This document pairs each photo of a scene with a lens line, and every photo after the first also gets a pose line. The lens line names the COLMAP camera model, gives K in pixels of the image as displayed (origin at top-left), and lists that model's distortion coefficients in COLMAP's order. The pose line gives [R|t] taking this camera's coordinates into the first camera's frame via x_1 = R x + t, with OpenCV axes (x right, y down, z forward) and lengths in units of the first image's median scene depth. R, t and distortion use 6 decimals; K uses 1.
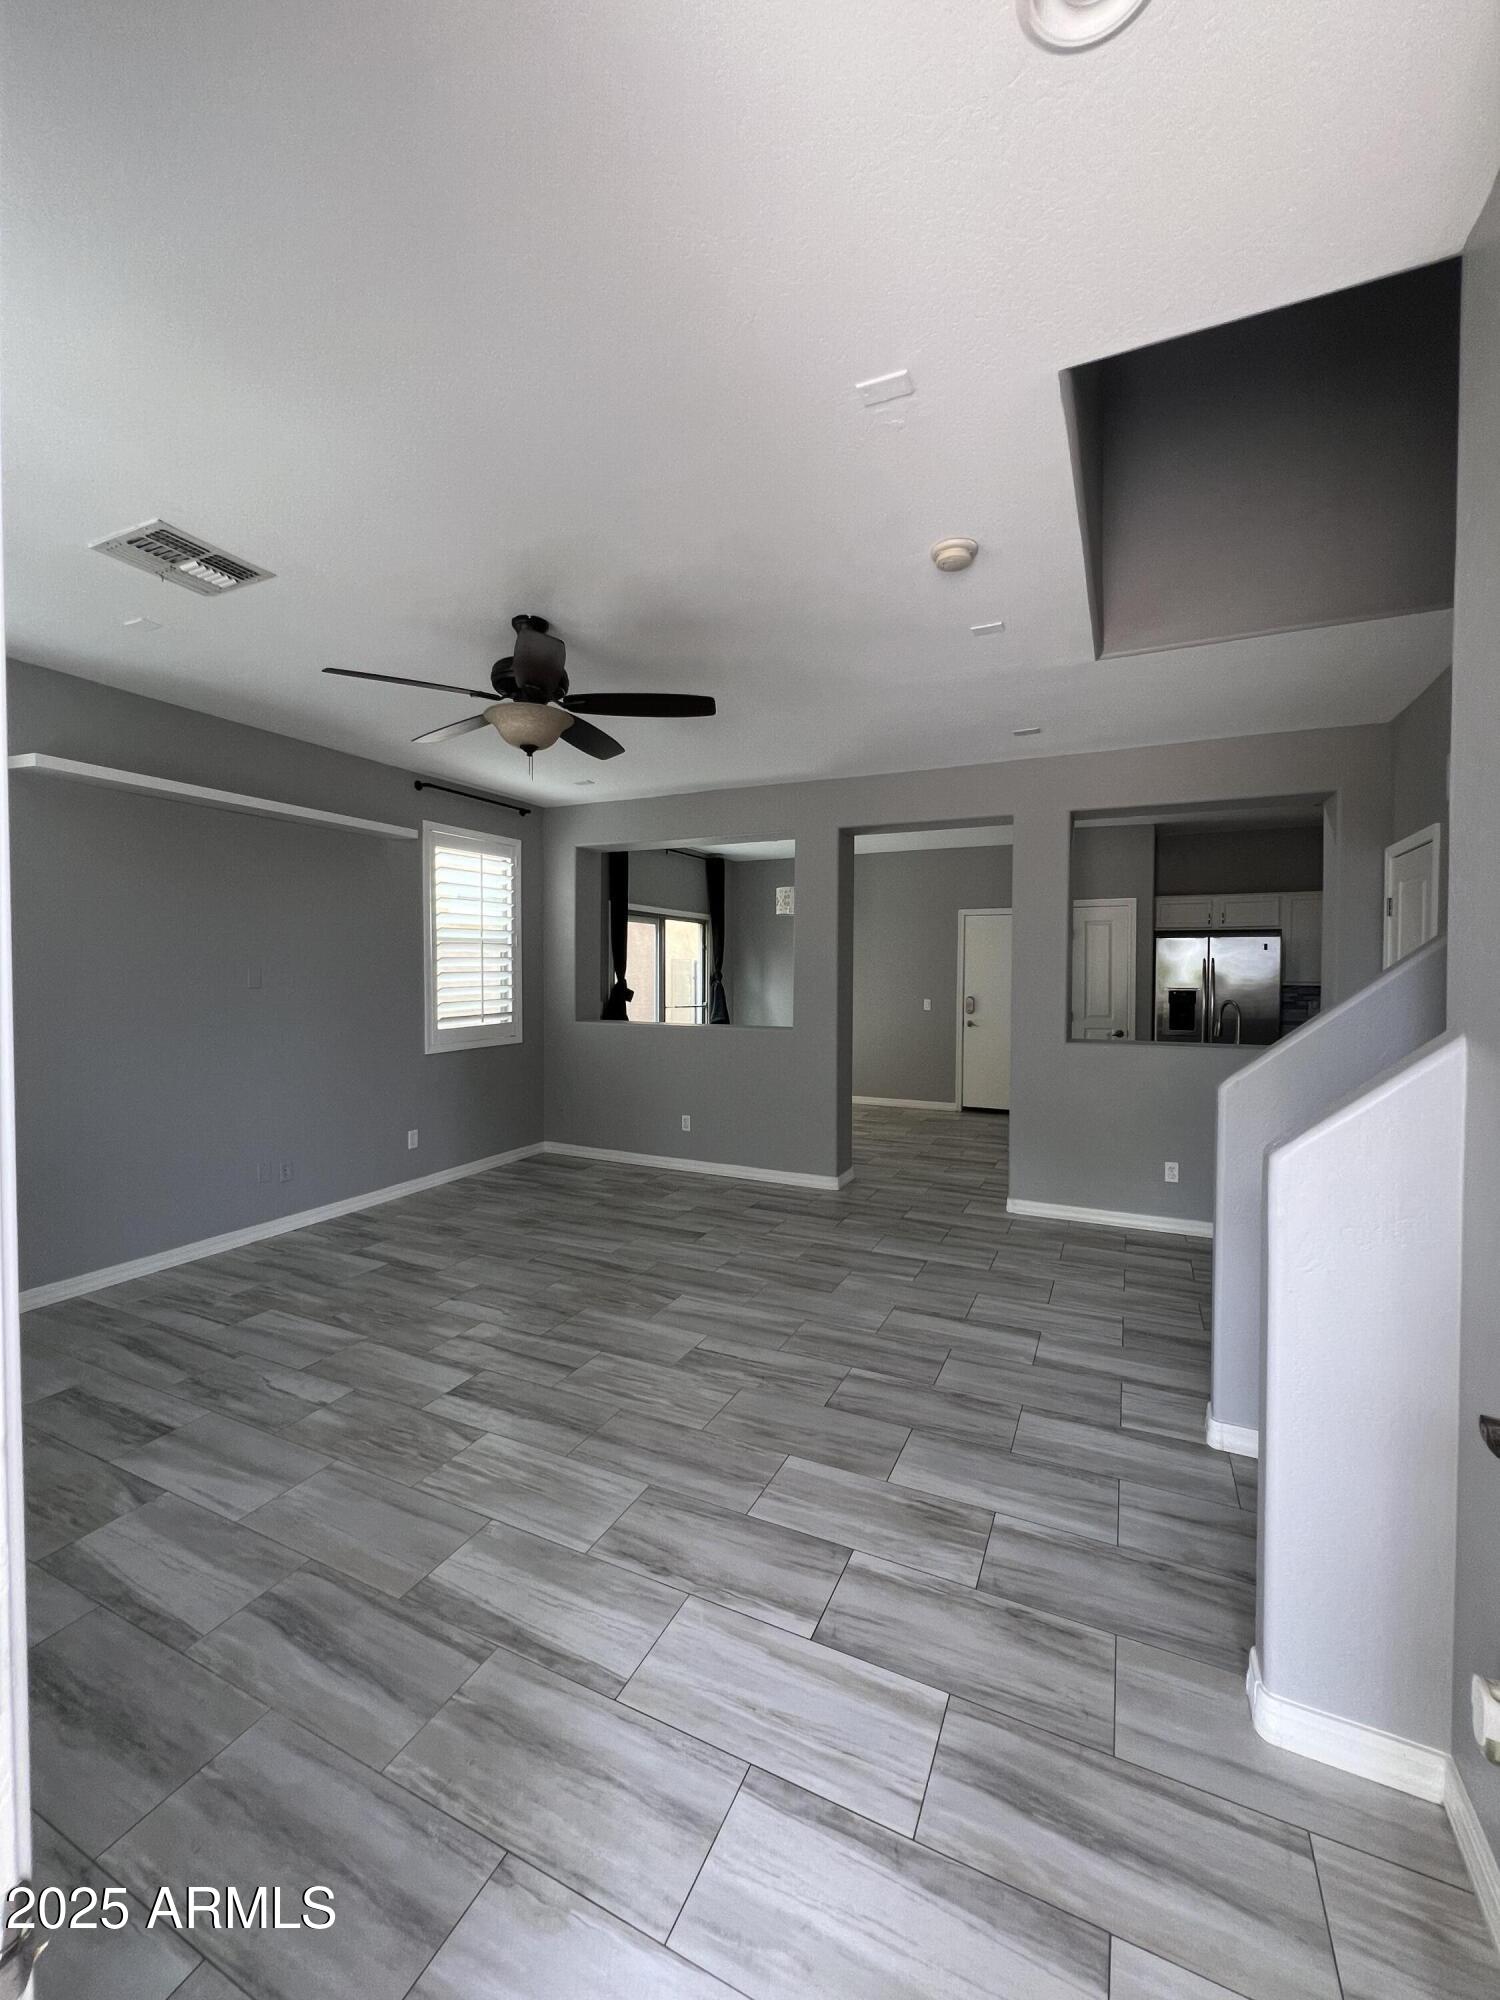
lens RADIAL K [[802.2, 0, 759.0], [0, 802.2, 985.8], [0, 0, 1]] dist [-0.002044, -0.000062]
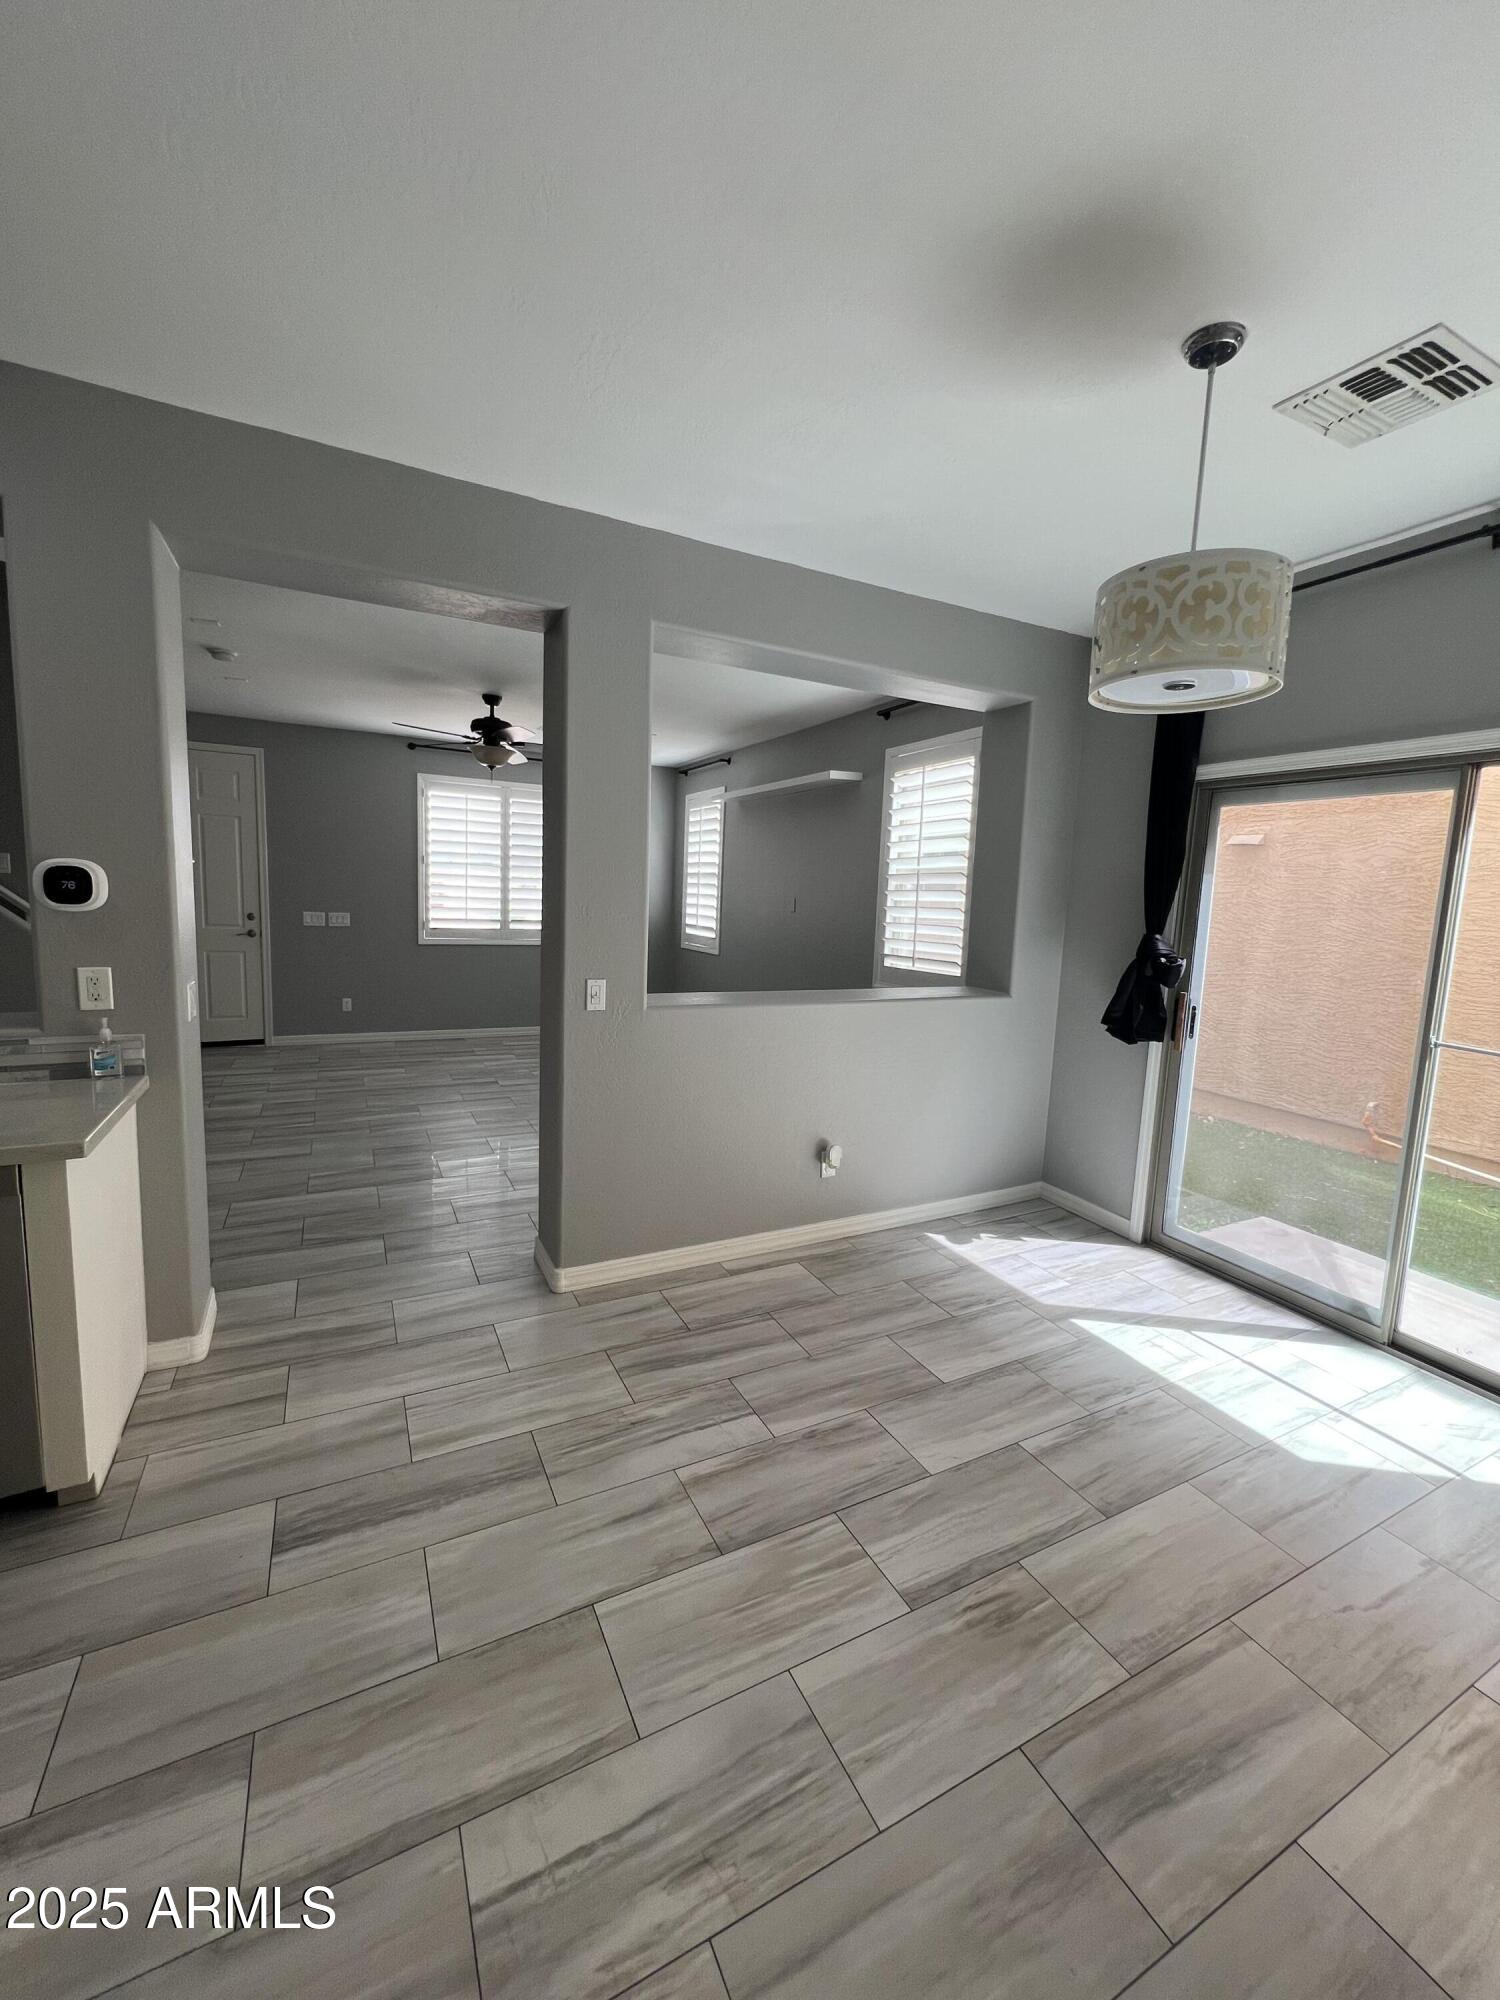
lens RADIAL K [[800.2, 0, 754.8], [0, 800.2, 999.8], [0, 0, 1]] dist [0.002199, 0.000280]
pose [[-0.610513, 0.075459, -0.788403, 0.799525], [-0.057919, 0.988532, 0.139464, -0.053072], [0.789886, 0.130808, -0.599141, 2.545756]]
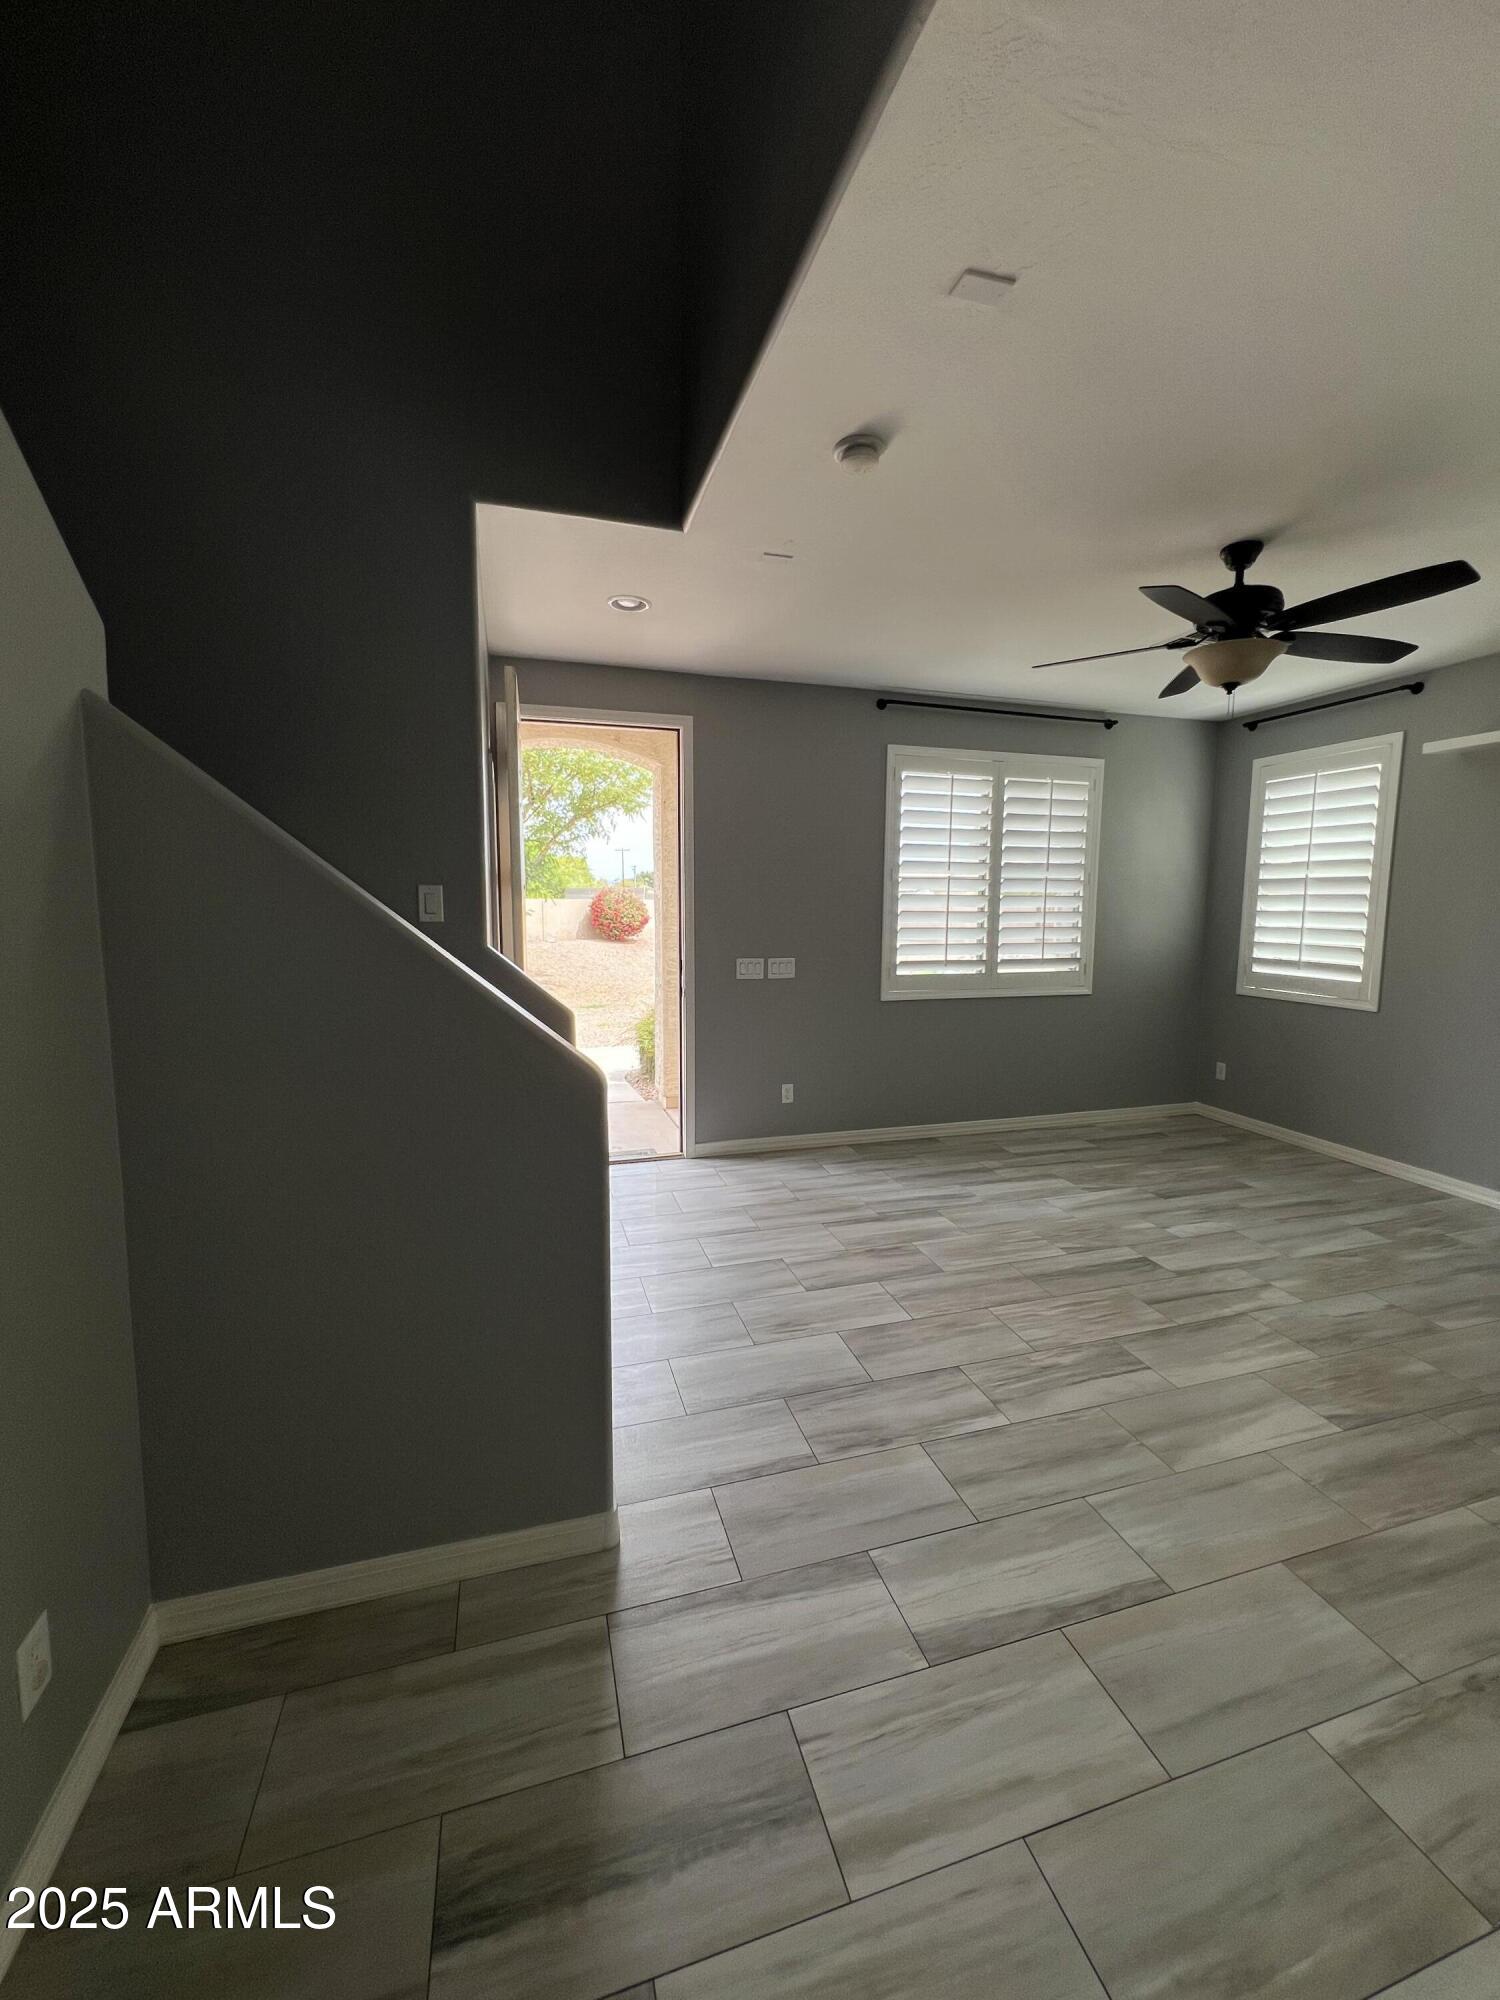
lens RADIAL K [[802.2, 0, 764.6], [0, 802.2, 1001.2], [0, 0, 1]] dist [-0.002044, -0.000062]
pose [[-0.737602, 0.076426, -0.670896, 0.762361], [-0.020966, 0.990503, 0.135885, -0.038283], [0.674910, 0.114295, -0.728995, 1.307875]]
